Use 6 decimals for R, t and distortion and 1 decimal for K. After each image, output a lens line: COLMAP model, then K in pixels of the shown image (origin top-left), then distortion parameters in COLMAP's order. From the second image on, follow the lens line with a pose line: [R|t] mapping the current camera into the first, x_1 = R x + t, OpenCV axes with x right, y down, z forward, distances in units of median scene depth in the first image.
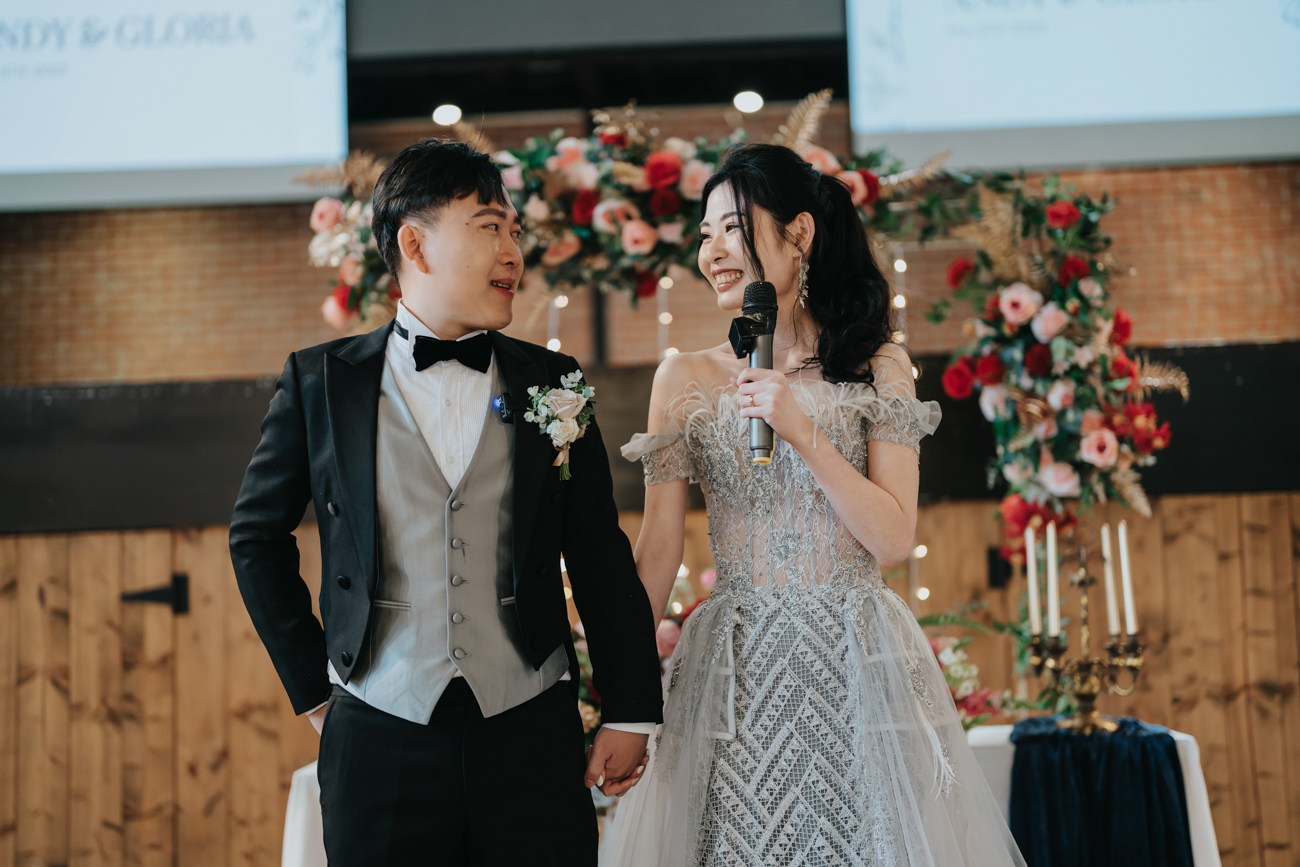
lens RADIAL K [[1858.4, 0, 669.7], [0, 1858.4, 478.4], [0, 0, 1]] dist [0.028276, 0.034735]
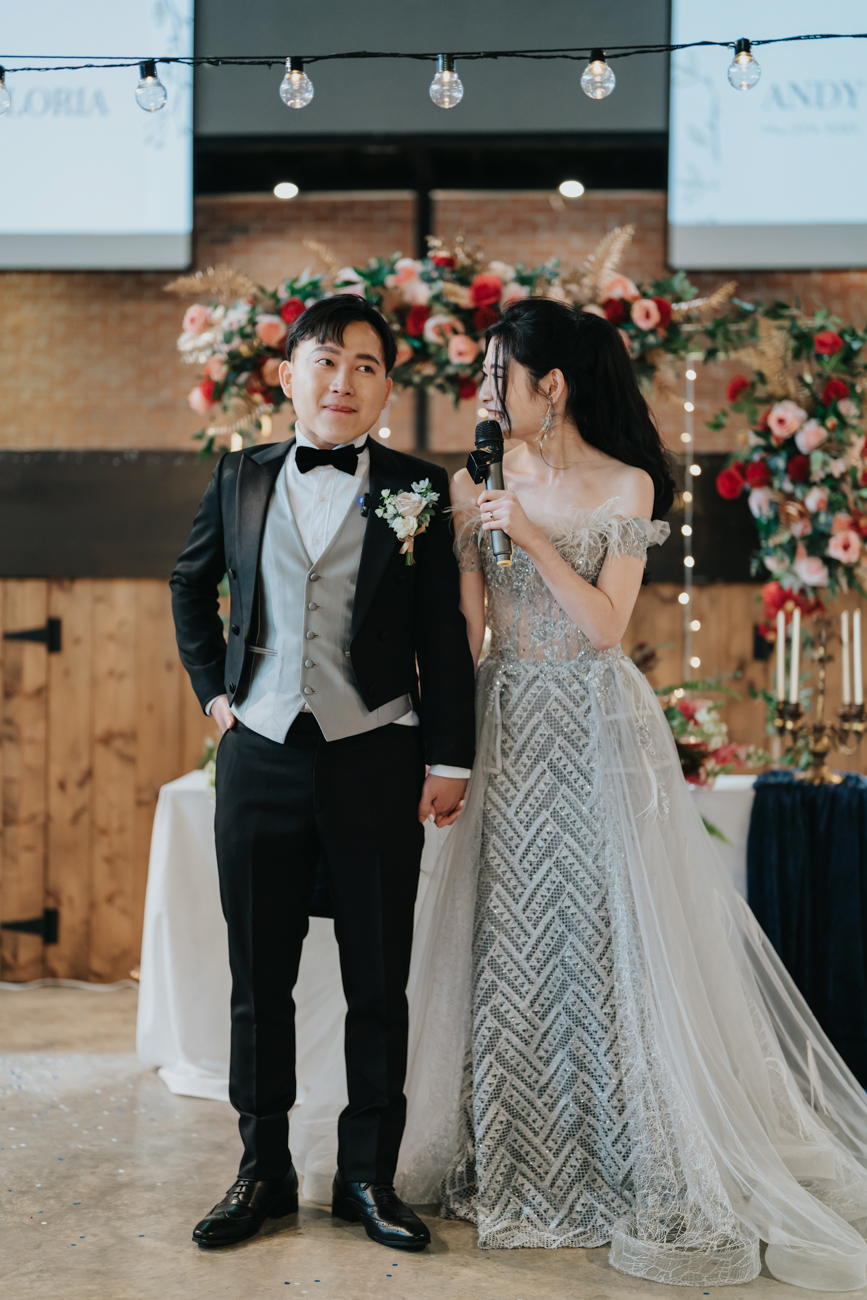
lens RADIAL K [[1952.6, 0, 389.0], [0, 1952.6, 645.1], [0, 0, 1]] dist [0.008607, 0.059388]
pose [[0.998111, 0.042414, -0.044449, -0.000364], [-0.039594, 0.997258, 0.062515, -0.018942], [0.046979, -0.060637, 0.997054, -0.240865]]
